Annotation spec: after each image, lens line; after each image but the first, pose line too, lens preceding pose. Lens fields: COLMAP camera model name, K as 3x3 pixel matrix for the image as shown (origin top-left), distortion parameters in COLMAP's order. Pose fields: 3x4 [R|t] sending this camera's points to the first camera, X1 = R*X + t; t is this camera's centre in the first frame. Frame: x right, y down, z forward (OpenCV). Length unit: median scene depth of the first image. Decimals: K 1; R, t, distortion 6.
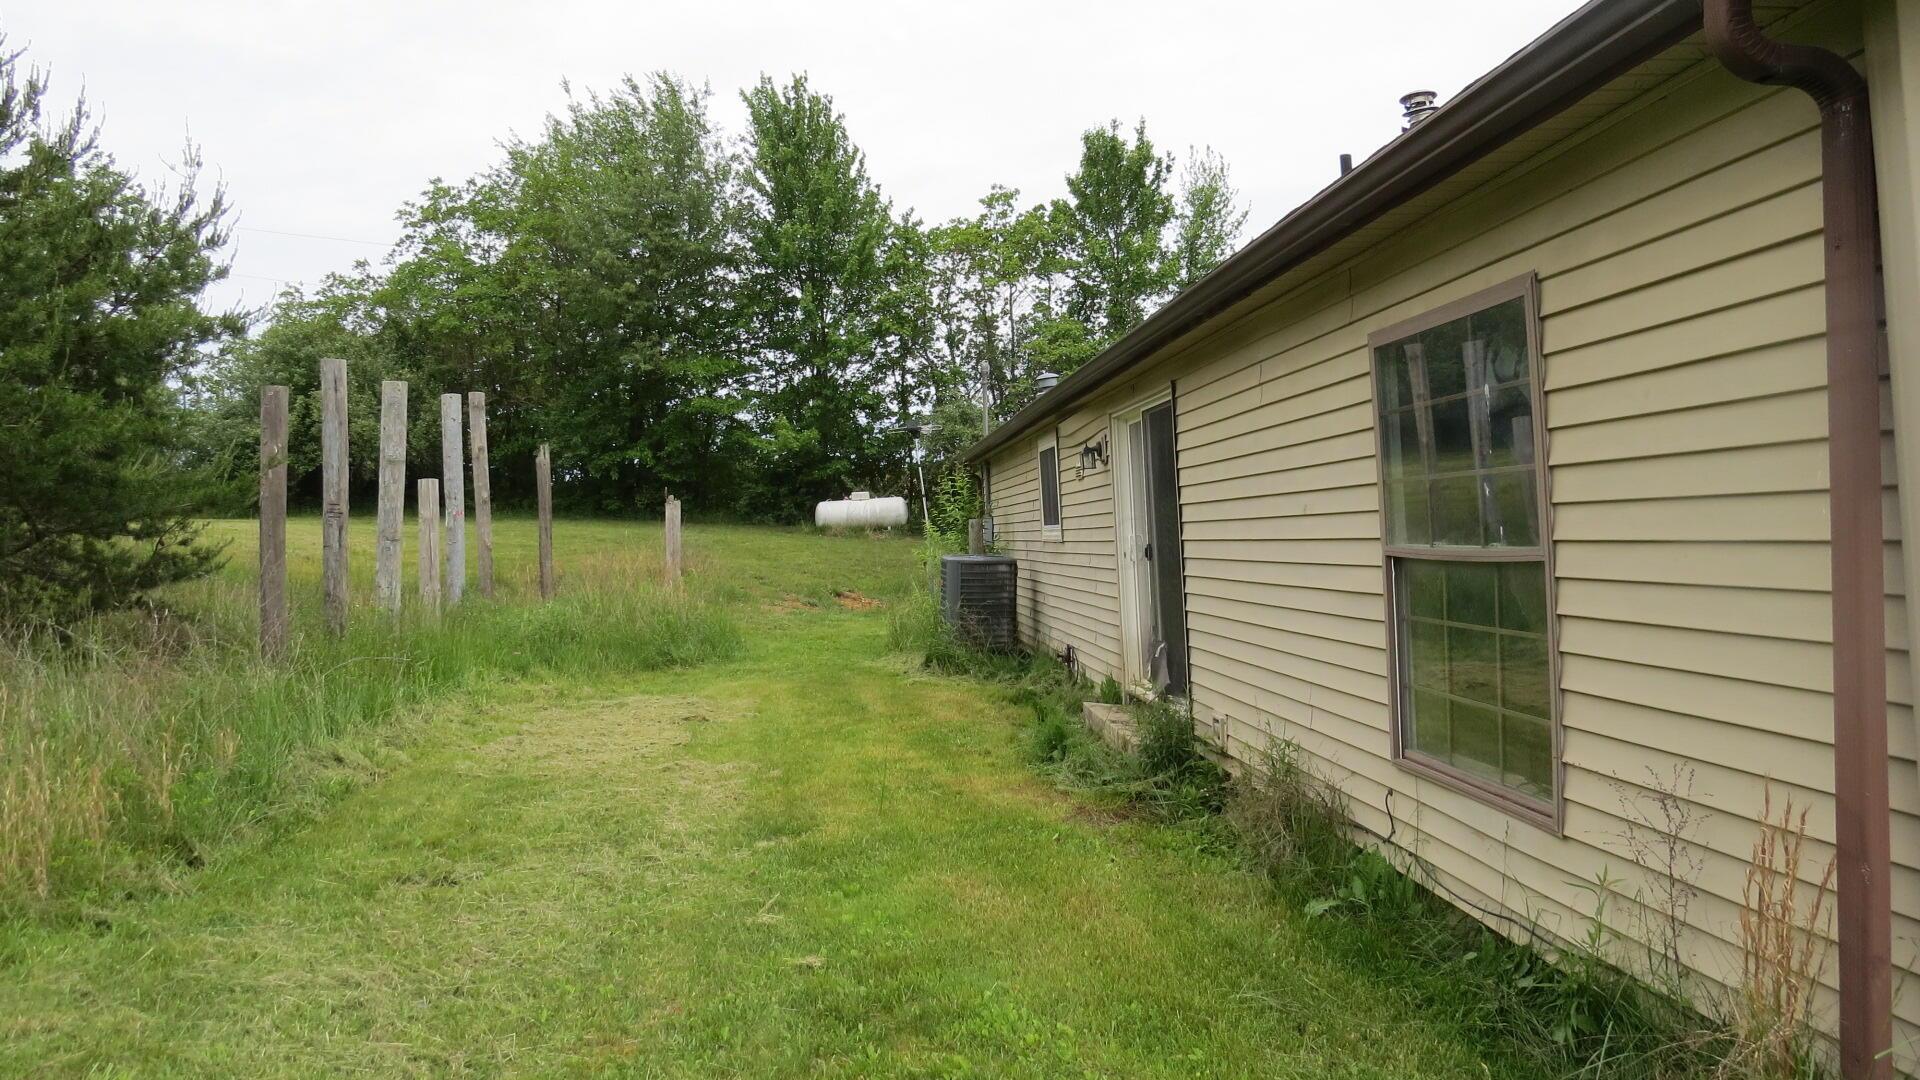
lens RADIAL K [[1451.6, 0, 952.7], [0, 1451.6, 542.4], [0, 0, 1]] dist [0.047918, 0.000913]
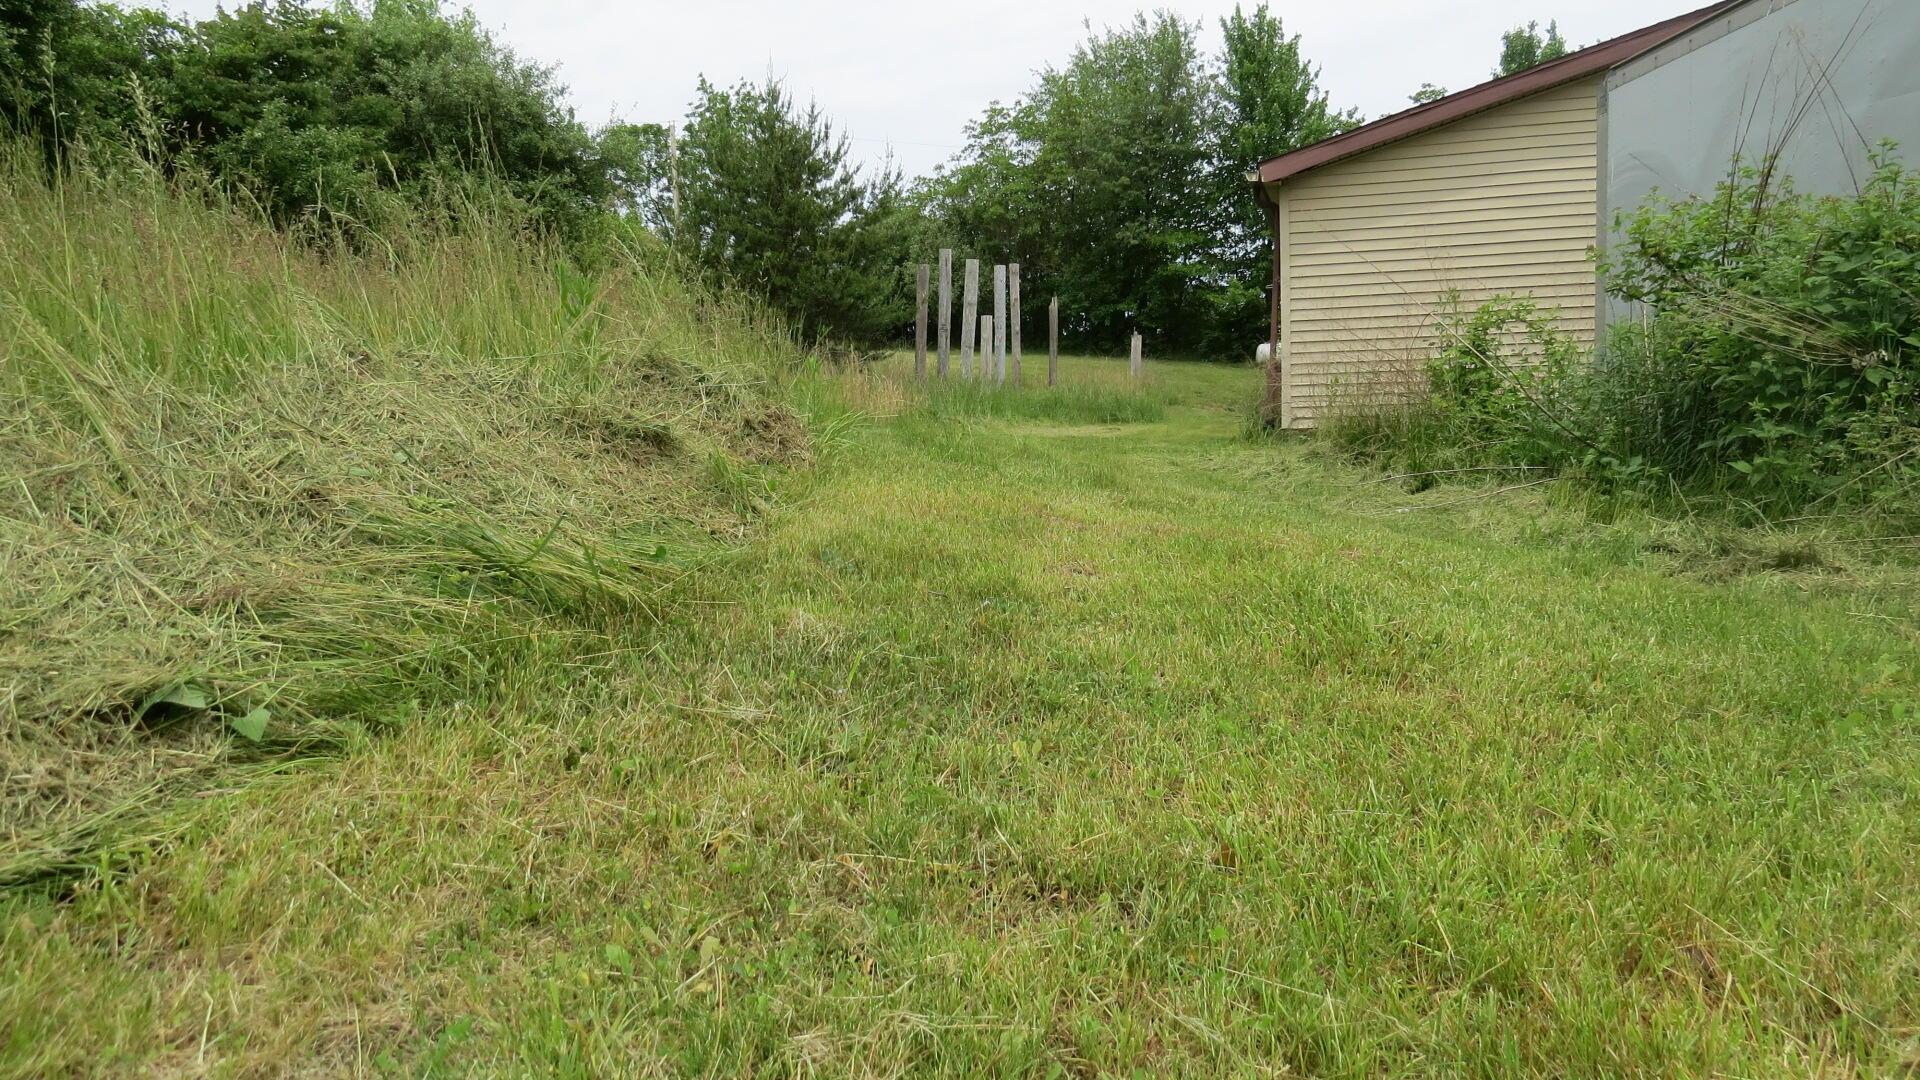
lens RADIAL K [[1451.6, 0, 958.4], [0, 1451.6, 531.9], [0, 0, 1]] dist [0.047918, 0.000913]
pose [[0.938895, 0.053286, -0.340053, 0.102468], [-0.024177, 0.995714, 0.089273, 0.029003], [0.343353, -0.075597, 0.936159, -0.315643]]
